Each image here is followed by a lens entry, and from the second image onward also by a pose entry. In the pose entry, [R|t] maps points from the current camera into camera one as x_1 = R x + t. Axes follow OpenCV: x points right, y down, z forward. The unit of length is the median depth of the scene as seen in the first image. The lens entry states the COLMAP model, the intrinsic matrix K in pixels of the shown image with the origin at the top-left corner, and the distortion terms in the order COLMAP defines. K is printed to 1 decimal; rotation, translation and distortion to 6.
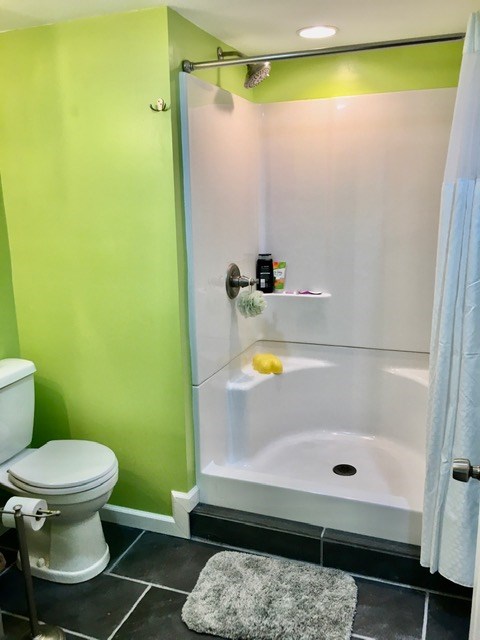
lens RADIAL K [[550.4, 0, 240.6], [0, 550.4, 320.6], [0, 0, 1]] dist [0.034039, -0.067682]
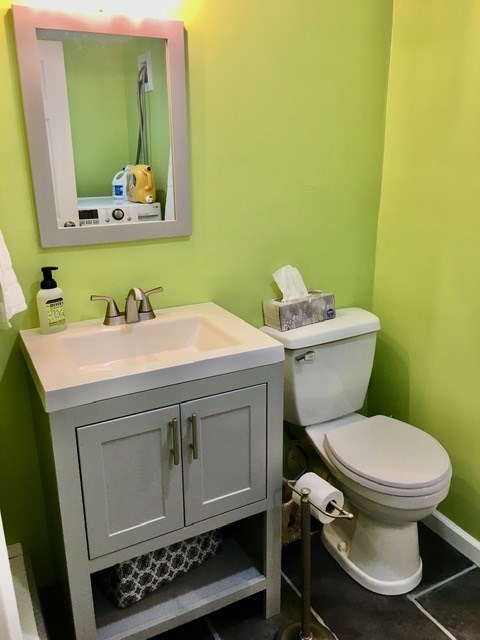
lens RADIAL K [[550.4, 0, 240.4], [0, 550.4, 317.1], [0, 0, 1]] dist [0.034039, -0.067682]
pose [[0.752281, 0.205880, -0.625849, -0.013596], [-0.152264, 0.978534, 0.138876, -0.009545], [0.641007, -0.009179, 0.767481, 0.236067]]
